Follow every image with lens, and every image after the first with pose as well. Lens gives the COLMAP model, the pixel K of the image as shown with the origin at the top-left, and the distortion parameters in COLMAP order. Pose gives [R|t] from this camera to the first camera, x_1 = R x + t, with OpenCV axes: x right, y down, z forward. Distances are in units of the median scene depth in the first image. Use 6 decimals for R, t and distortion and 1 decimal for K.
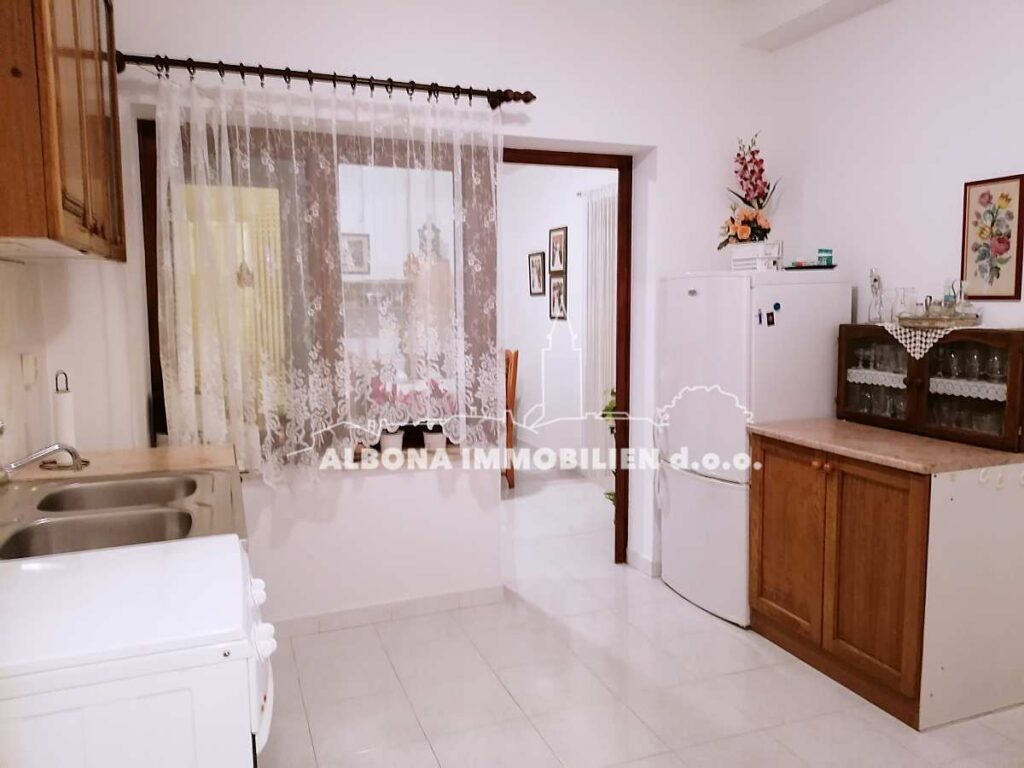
lens RADIAL K [[756.9, 0, 512.0], [0, 756.9, 384.0], [0, 0, 1]] dist [0.090881, -0.113138]
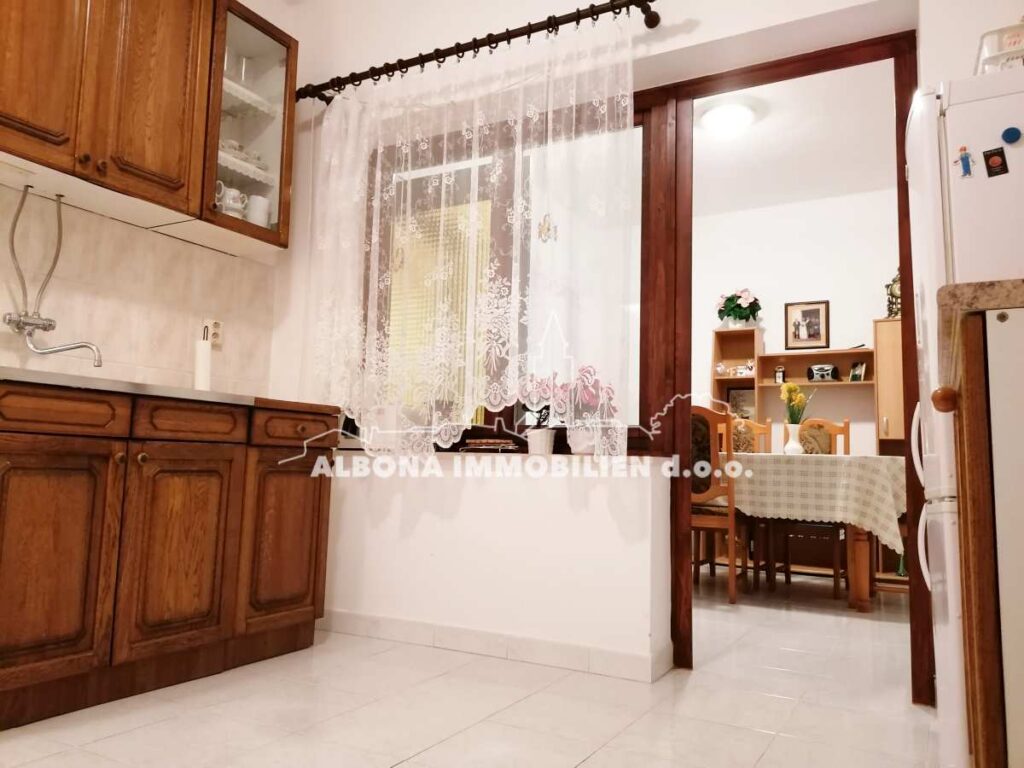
lens RADIAL K [[756.9, 0, 512.0], [0, 756.9, 384.0], [0, 0, 1]] dist [0.090881, -0.113138]
pose [[0.642705, -0.058467, -0.763879, 0.517613], [-0.115200, 0.978371, -0.171809, 0.179254], [0.757403, 0.198421, 0.622069, 0.490780]]
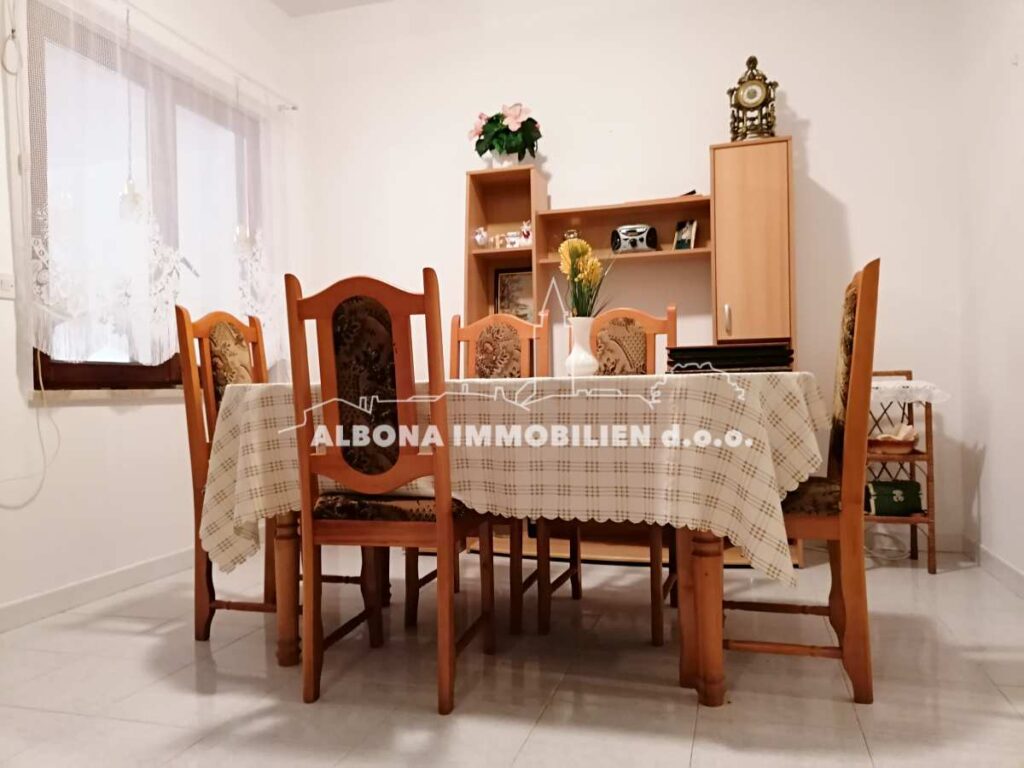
lens RADIAL K [[756.9, 0, 512.0], [0, 756.9, 384.0], [0, 0, 1]] dist [0.090881, -0.113138]
pose [[0.793052, -0.009199, -0.609085, 0.148265], [-0.050973, 0.995377, -0.081402, 0.073042], [0.607018, 0.095603, 0.788917, 1.192397]]
